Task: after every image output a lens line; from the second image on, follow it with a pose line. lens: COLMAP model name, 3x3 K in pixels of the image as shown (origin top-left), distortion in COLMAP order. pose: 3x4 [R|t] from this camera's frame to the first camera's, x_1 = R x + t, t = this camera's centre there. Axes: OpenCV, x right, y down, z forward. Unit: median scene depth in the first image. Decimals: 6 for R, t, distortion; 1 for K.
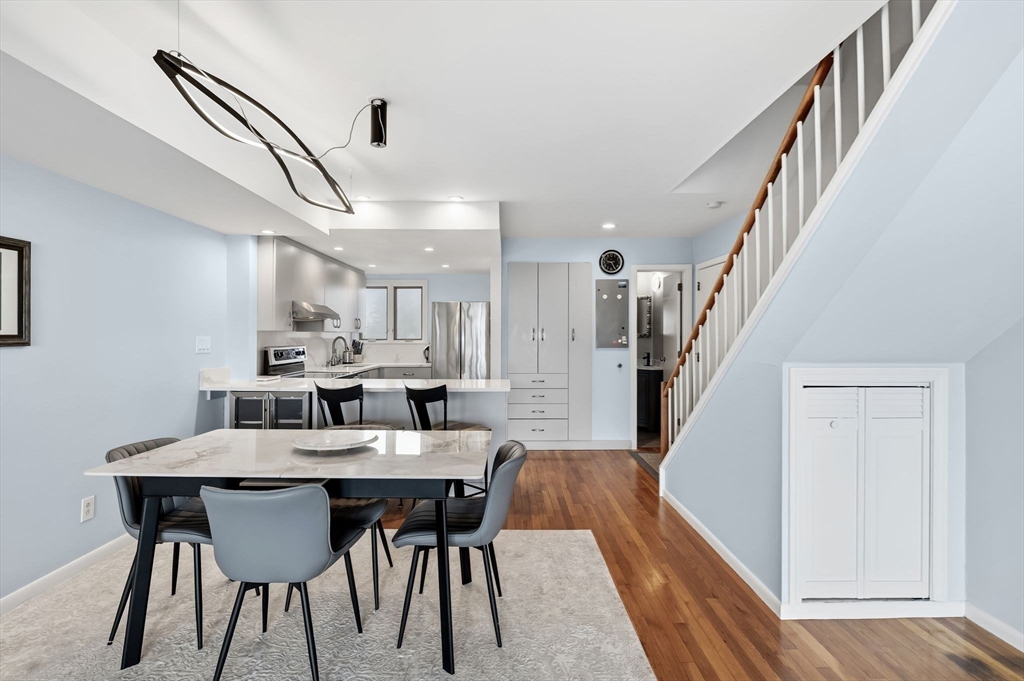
lens RADIAL K [[482.5, 0, 501.8], [0, 482.5, 339.0], [0, 0, 1]] dist [-0.001876, -0.000818]
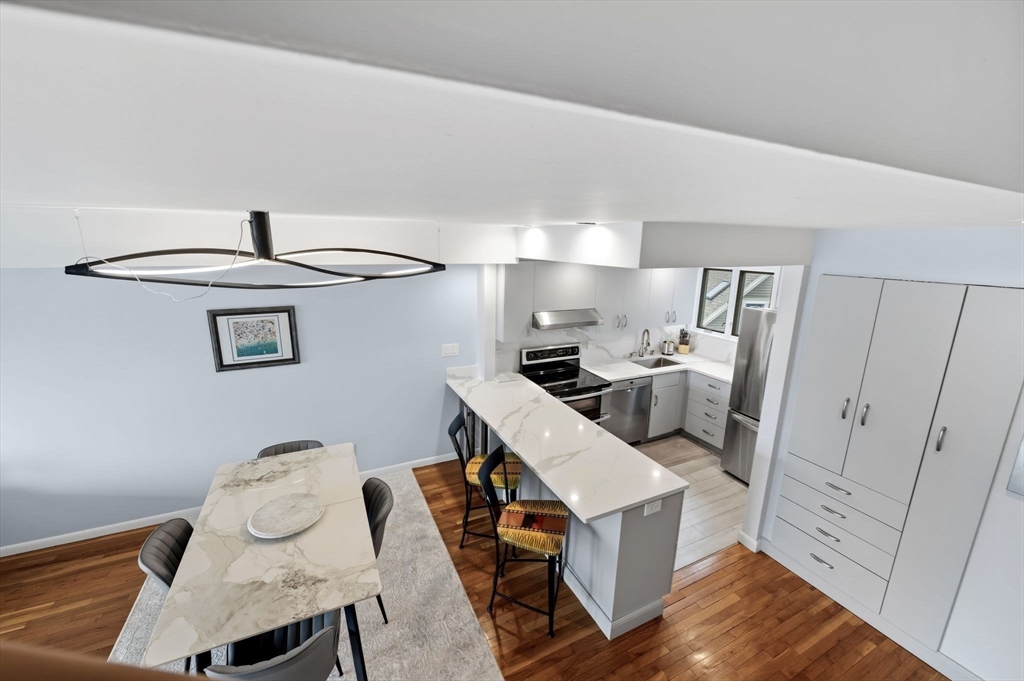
lens RADIAL K [[403.0, 0, 509.2], [0, 403.0, 333.9], [0, 0, 1]] dist [-0.014894, 0.000494]
pose [[0.440253, 0.201513, -0.874968, 0.279753], [-0.018558, 0.976323, 0.215519, -0.186067], [0.897682, -0.078645, 0.433569, 0.459919]]
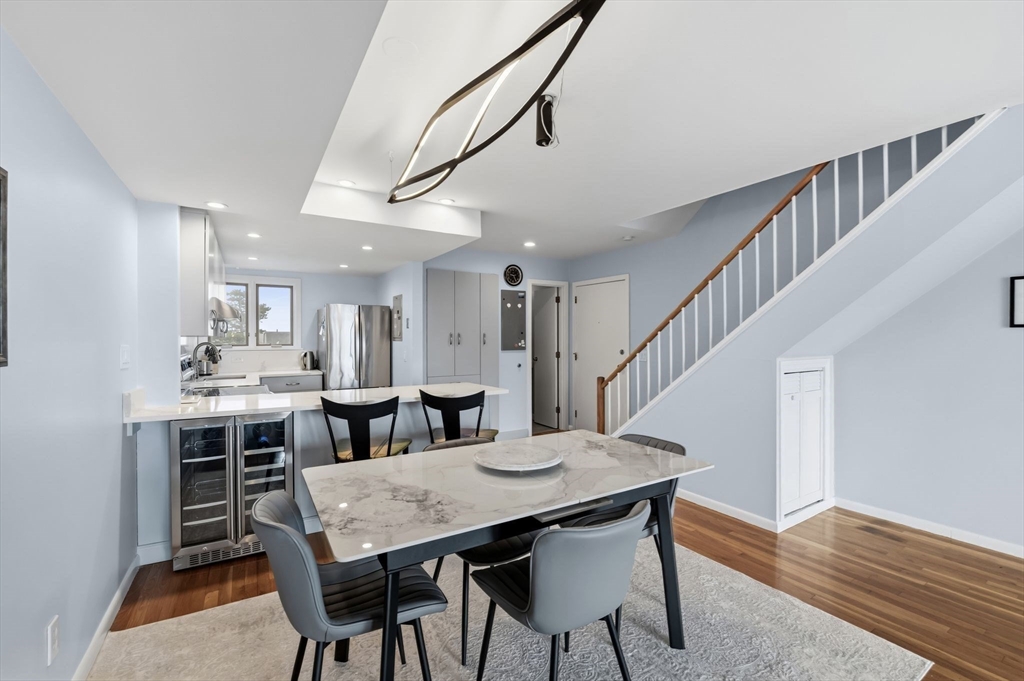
lens RADIAL K [[436.3, 0, 510.5], [0, 436.3, 342.5], [0, 0, 1]] dist [-0.011659, -0.000572]
pose [[0.845655, -0.008594, 0.533660, -0.330877], [0.007939, 0.999962, 0.003524, -0.003956], [-0.533670, 0.001257, 0.845692, 0.130056]]
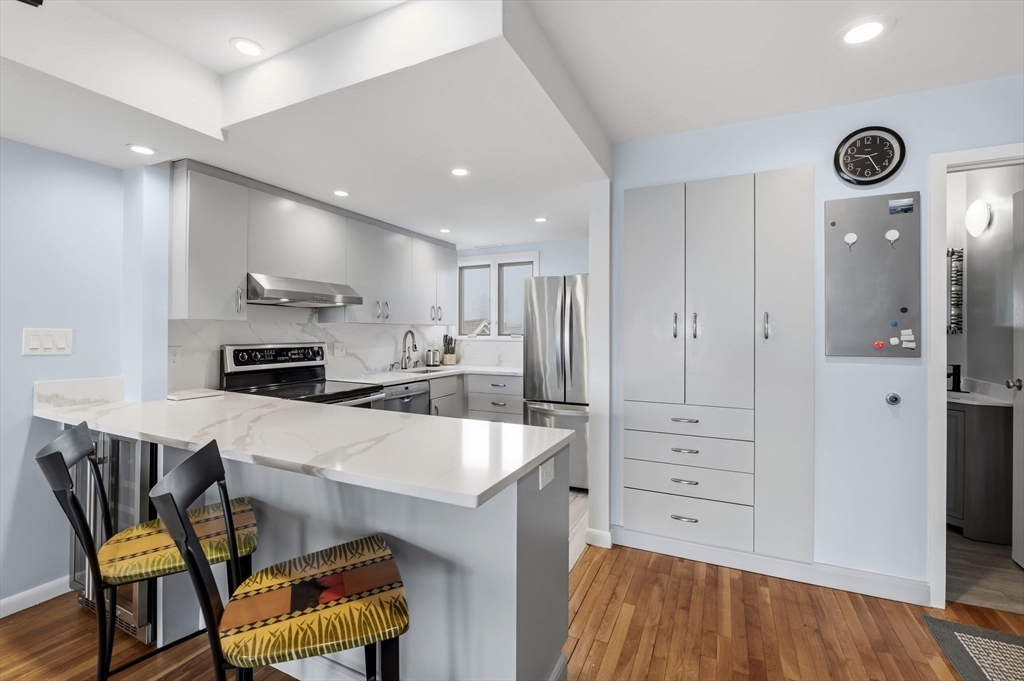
lens RADIAL K [[436.3, 0, 508.3], [0, 436.3, 331.7], [0, 0, 1]] dist [-0.011659, -0.000572]
pose [[0.903987, 0.001549, -0.427557, 0.102132], [-0.004504, 0.999972, -0.005899, 0.000099], [0.427536, 0.007258, 0.903969, 0.517883]]
